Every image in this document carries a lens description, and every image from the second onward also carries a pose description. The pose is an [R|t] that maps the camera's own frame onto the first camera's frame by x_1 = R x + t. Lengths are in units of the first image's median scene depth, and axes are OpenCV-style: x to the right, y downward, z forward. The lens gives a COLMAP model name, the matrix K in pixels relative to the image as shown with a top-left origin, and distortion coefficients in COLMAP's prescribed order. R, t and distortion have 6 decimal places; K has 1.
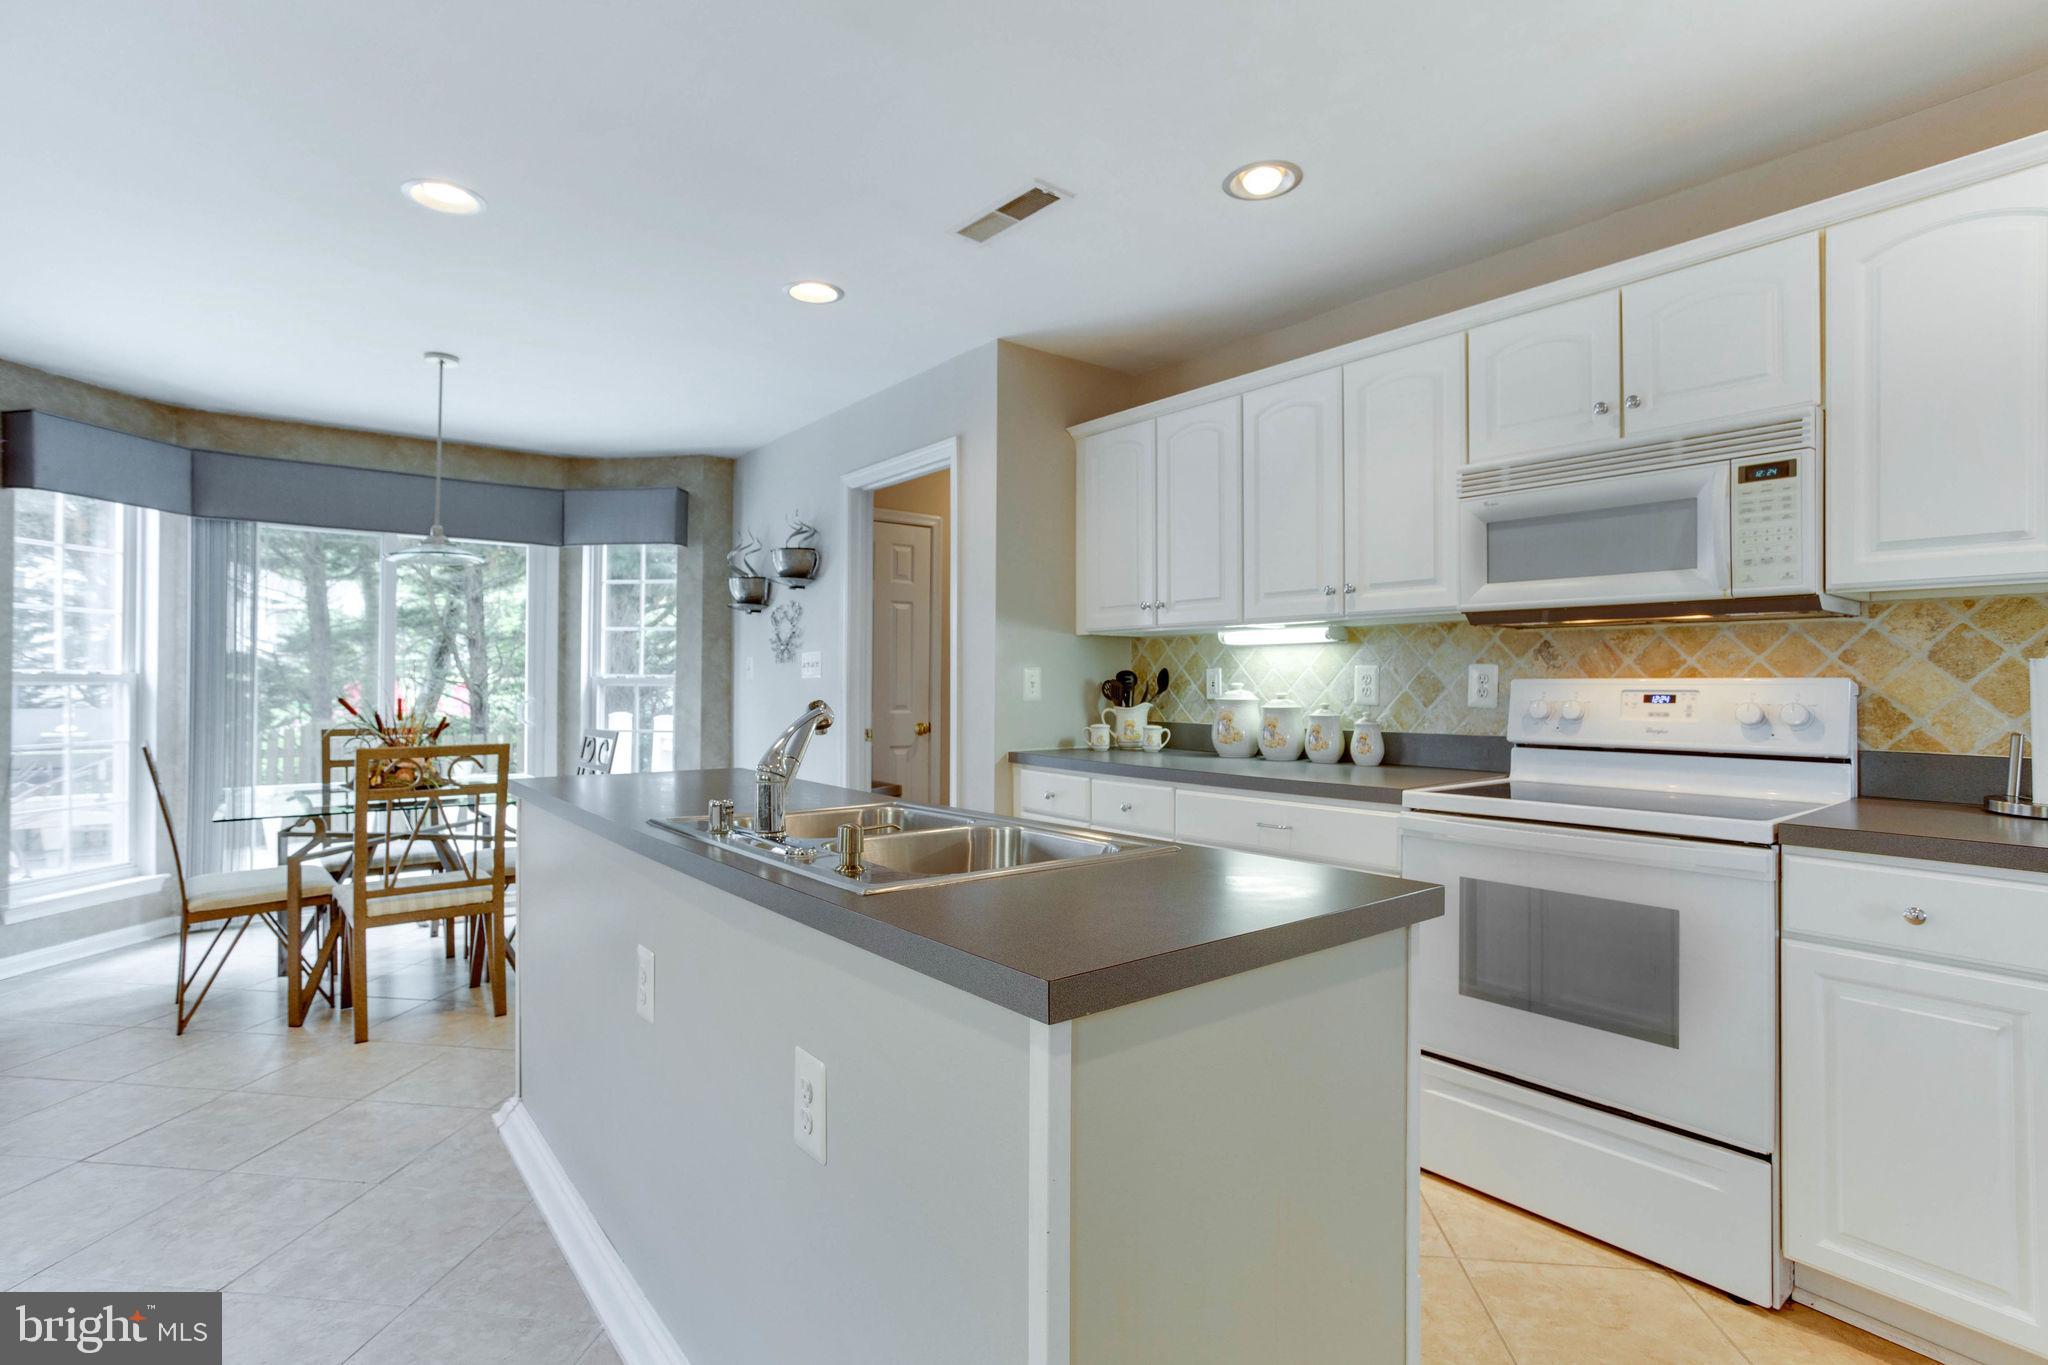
lens RADIAL K [[1011.6, 0, 1058.8], [0, 1011.6, 668.0], [0, 0, 1]] dist [-0.018070, 0.005904]
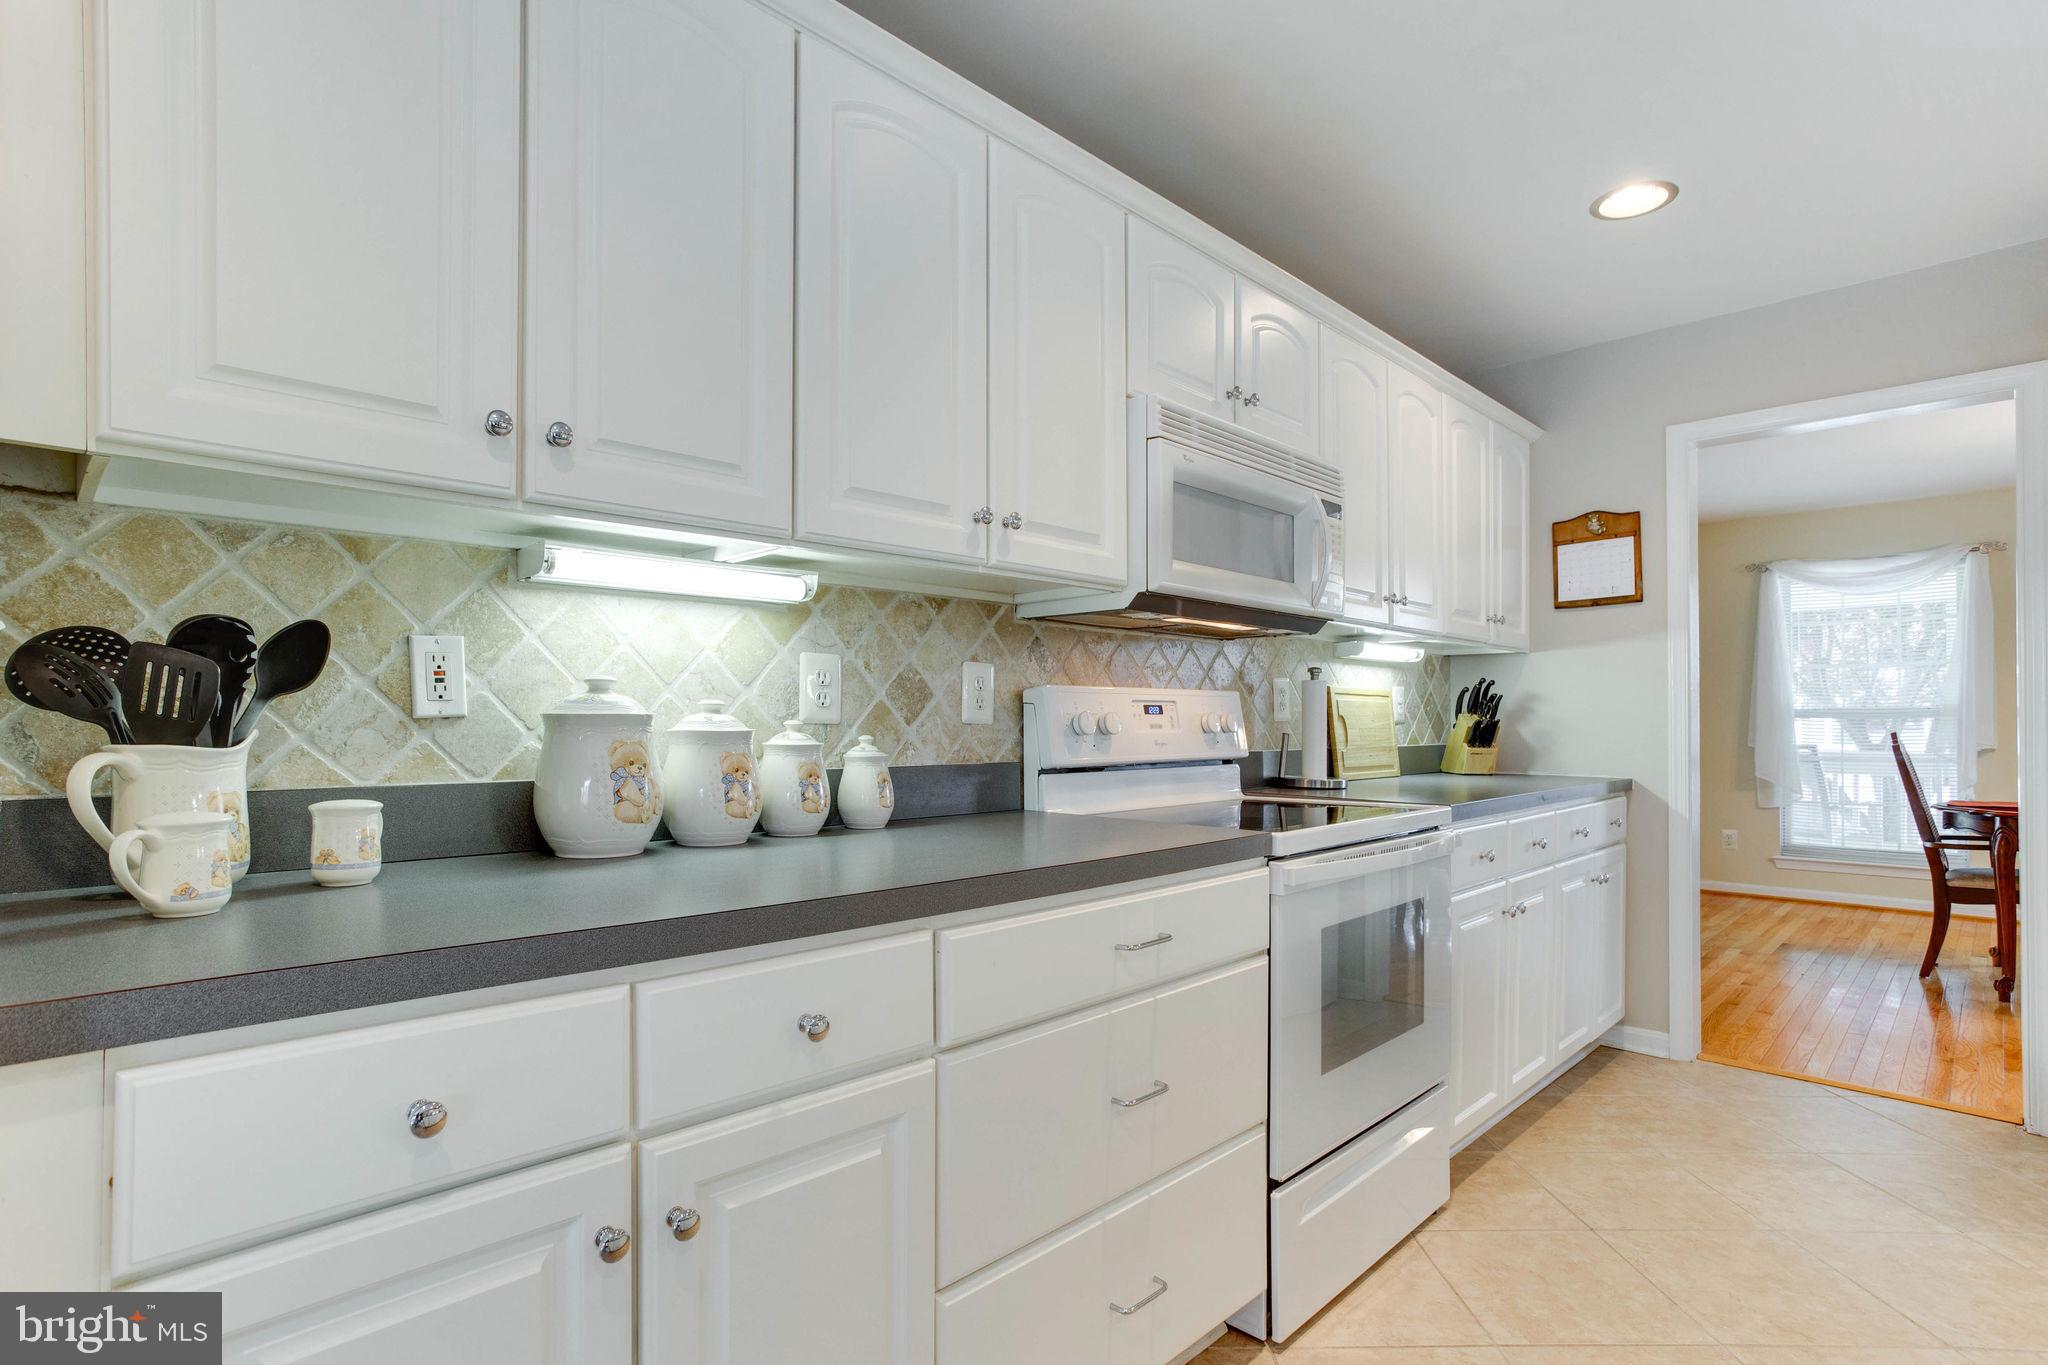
lens RADIAL K [[1011.6, 0, 1023.5], [0, 1011.6, 723.6], [0, 0, 1]] dist [-0.018070, 0.005904]
pose [[-0.108968, -0.003799, 0.994038, -0.278027], [-0.011818, 0.999927, 0.002526, 0.035292], [-0.993975, -0.011472, -0.109005, 1.004245]]
